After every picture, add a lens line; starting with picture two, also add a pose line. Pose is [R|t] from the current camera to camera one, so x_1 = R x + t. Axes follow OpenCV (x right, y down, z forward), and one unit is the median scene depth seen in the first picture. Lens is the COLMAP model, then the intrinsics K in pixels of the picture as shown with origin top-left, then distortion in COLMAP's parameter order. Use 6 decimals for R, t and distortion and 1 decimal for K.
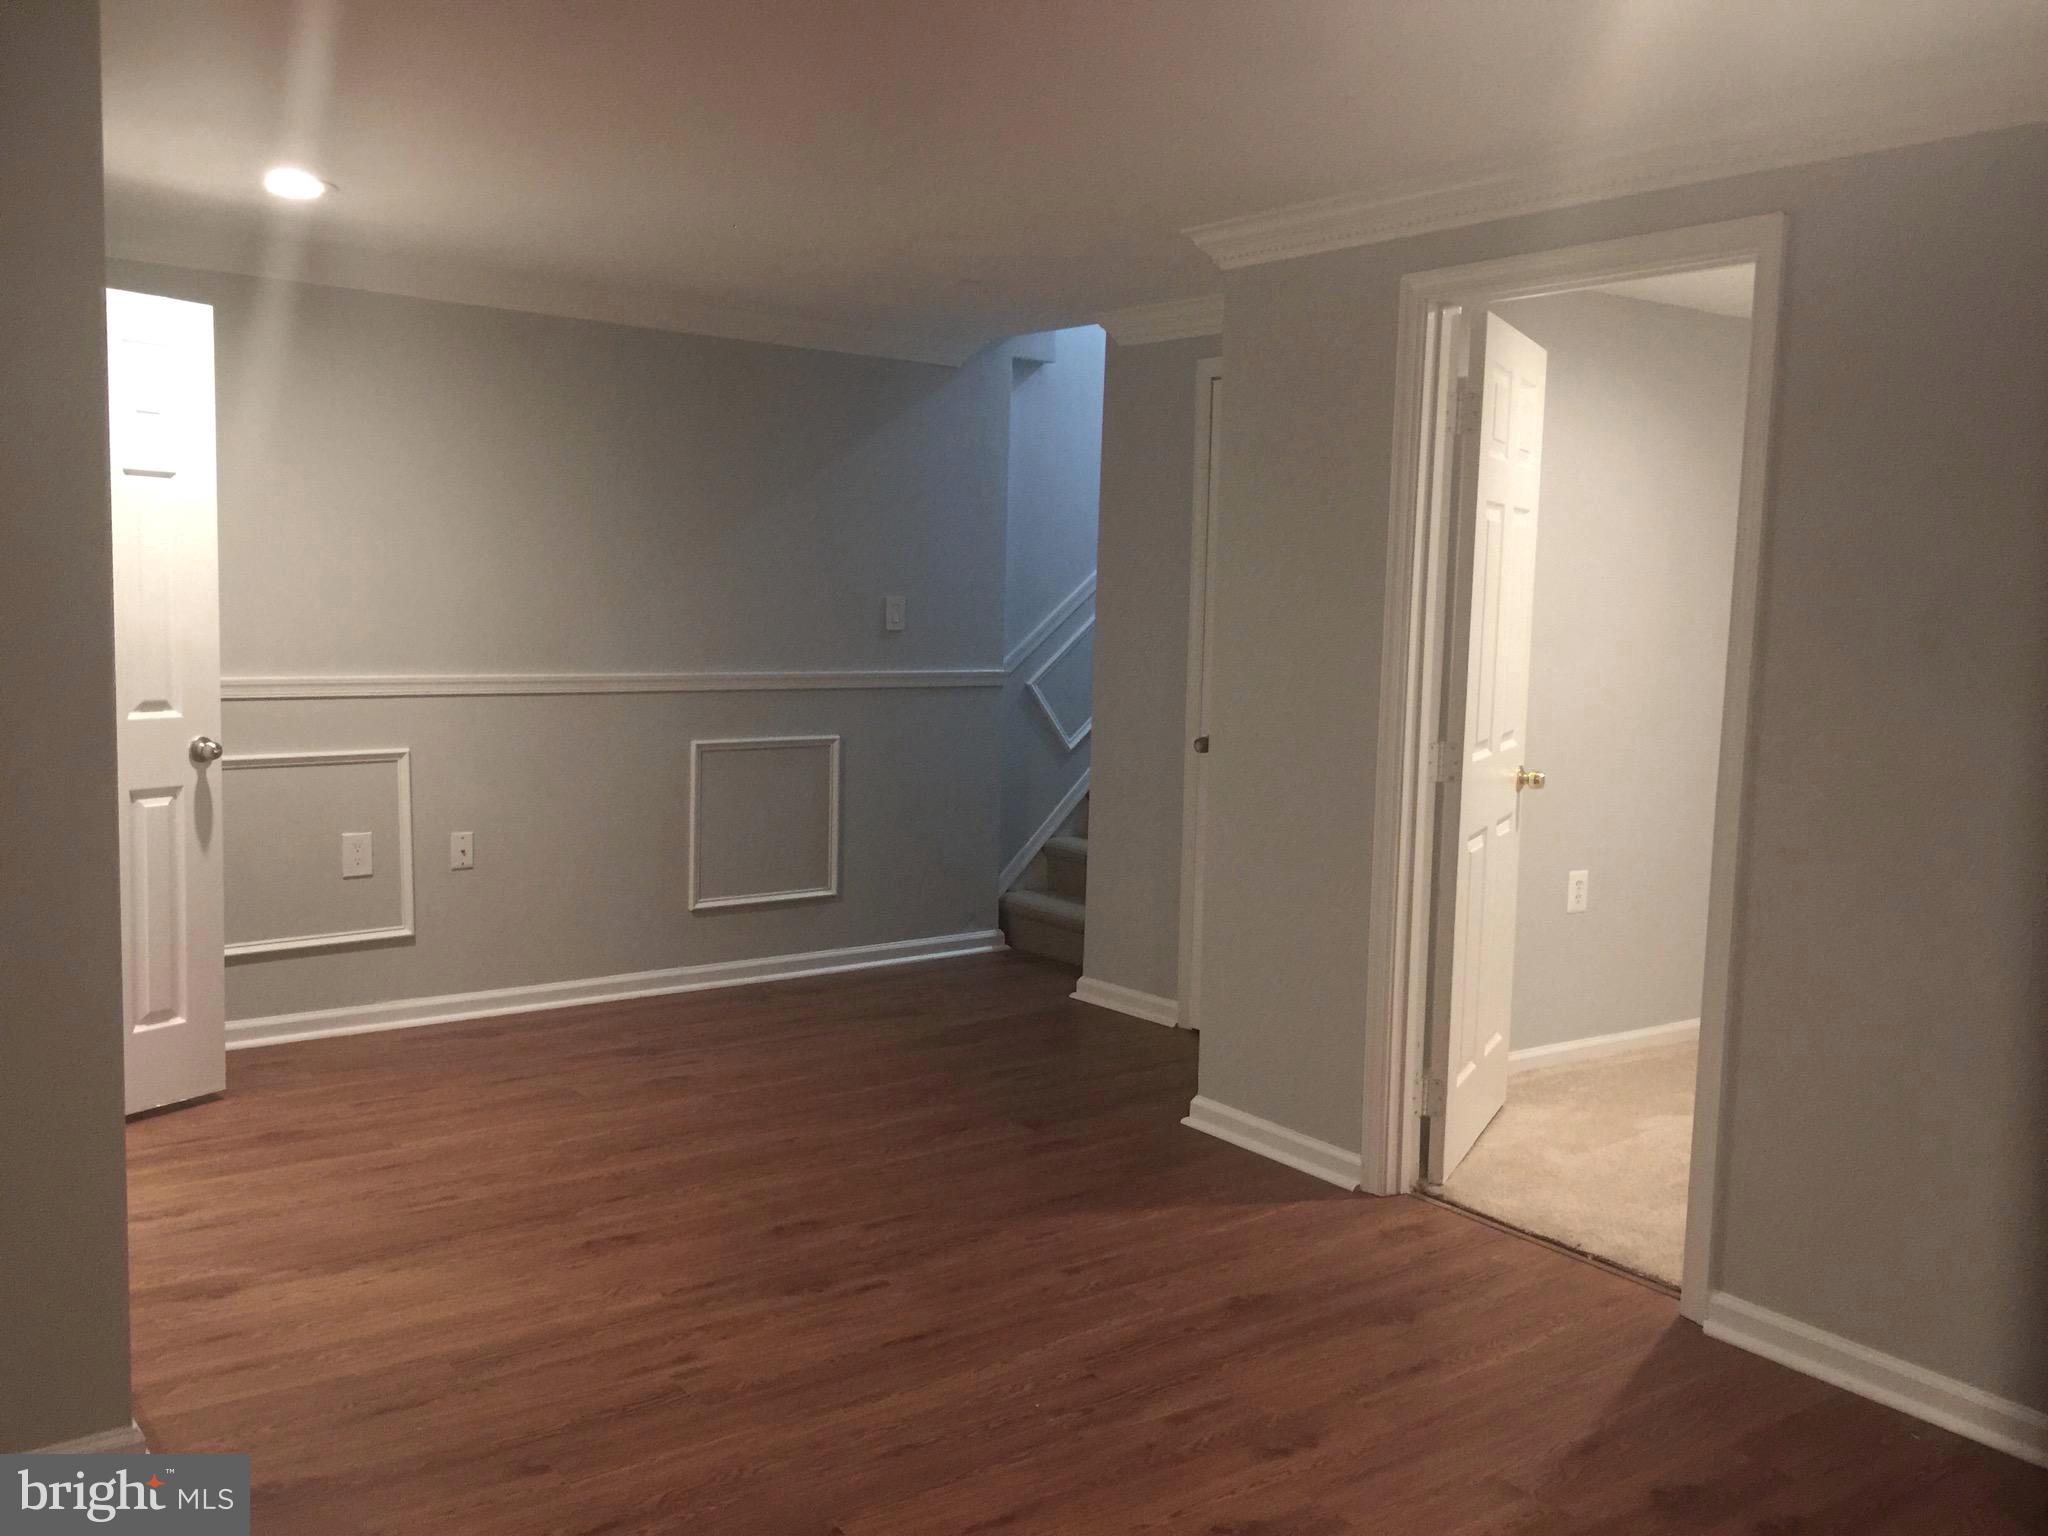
lens RADIAL K [[1749.0, 0, 1011.7], [0, 1749.0, 758.6], [0, 0, 1]] dist [0.074305, -0.100172]
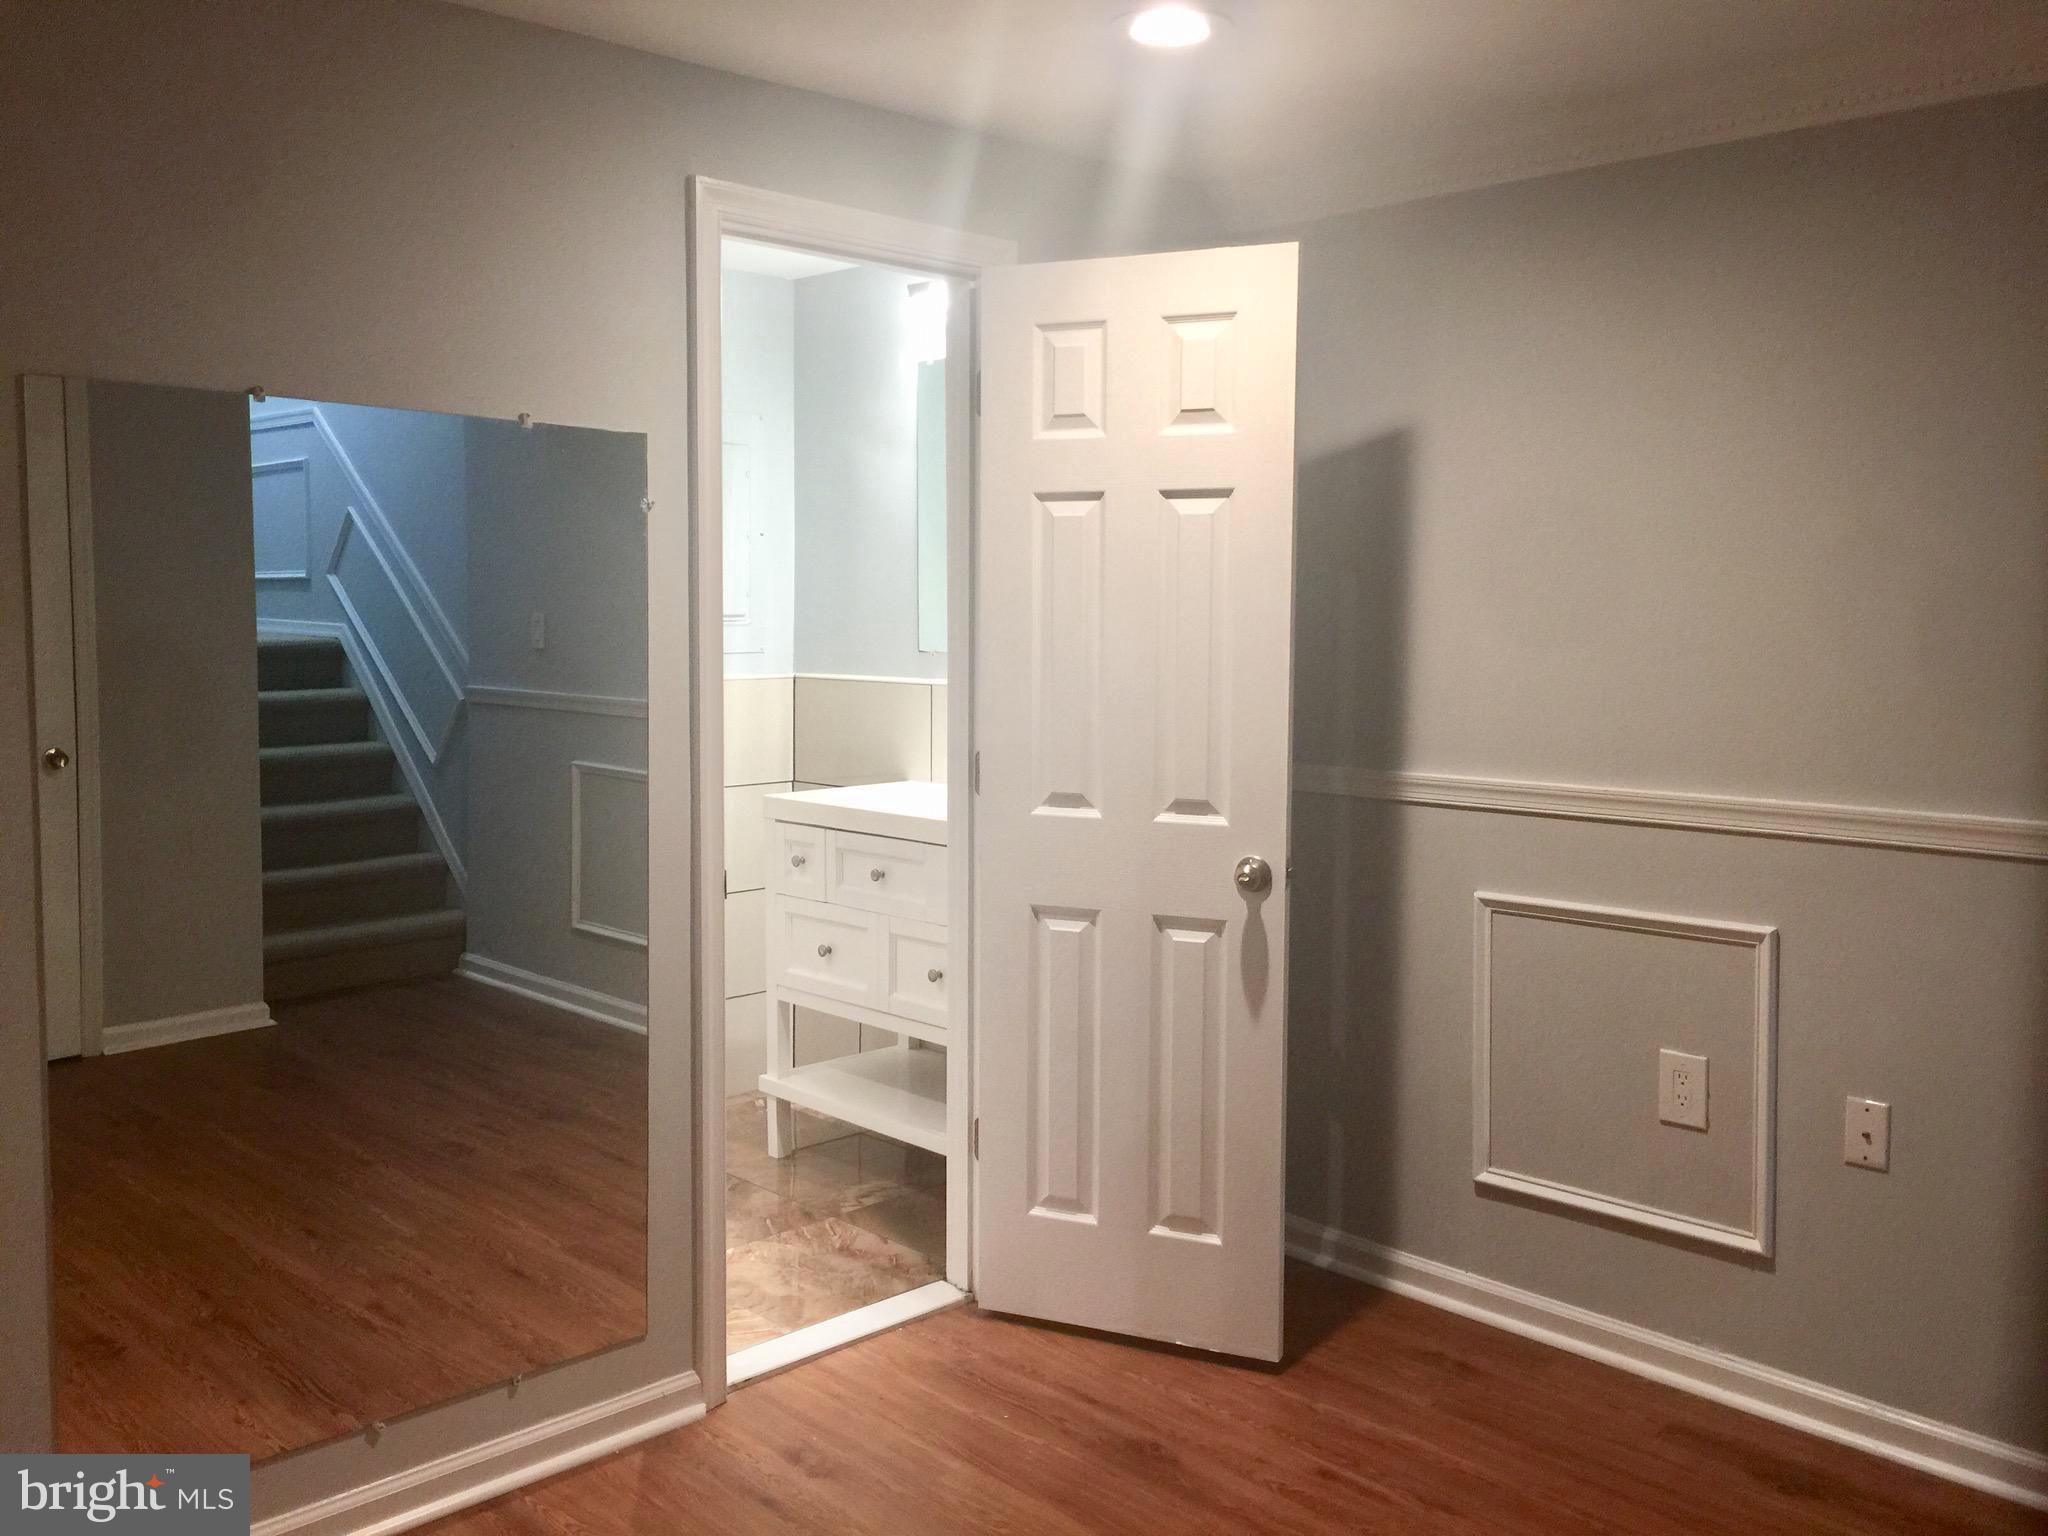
lens RADIAL K [[1749.0, 0, 1011.7], [0, 1749.0, 758.6], [0, 0, 1]] dist [0.074305, -0.100172]
pose [[0.119510, 0.061525, -0.990925, 0.221459], [-0.095486, 0.994164, 0.050210, -0.076108], [0.988231, 0.088619, 0.124687, 0.796376]]
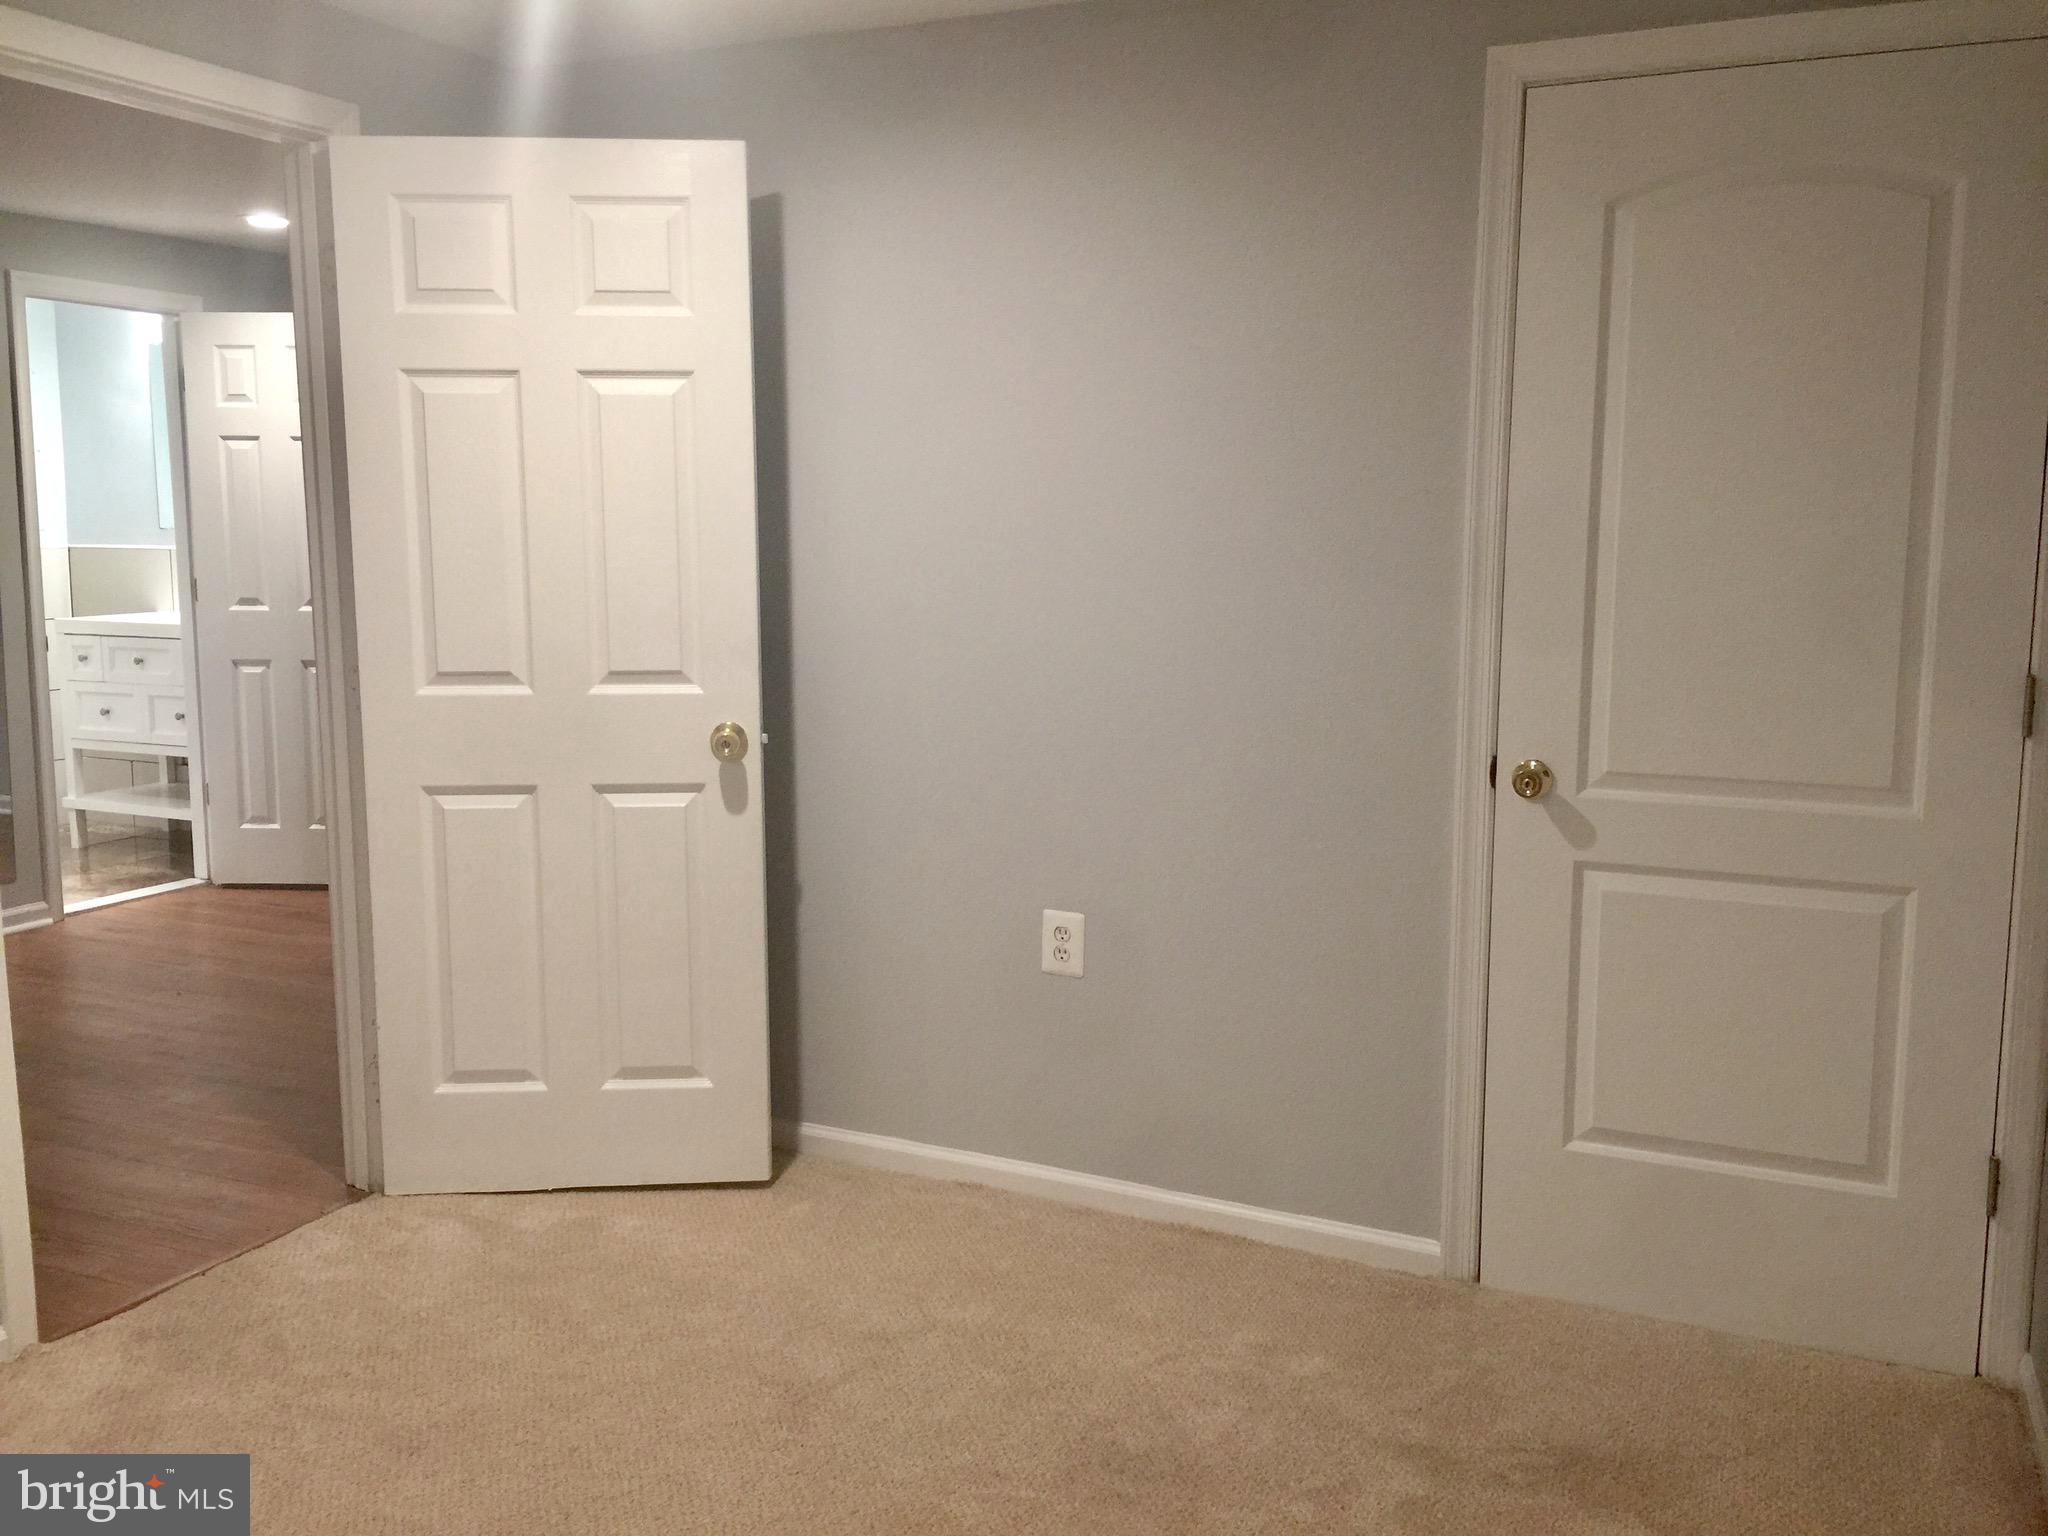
lens RADIAL K [[1749.0, 0, 1011.7], [0, 1749.0, 758.6], [0, 0, 1]] dist [0.074305, -0.100172]
pose [[0.483935, 0.087031, -0.870766, 0.963372], [-0.072194, 0.995621, 0.059388, -0.029737], [0.872121, 0.034124, 0.488098, 0.763472]]
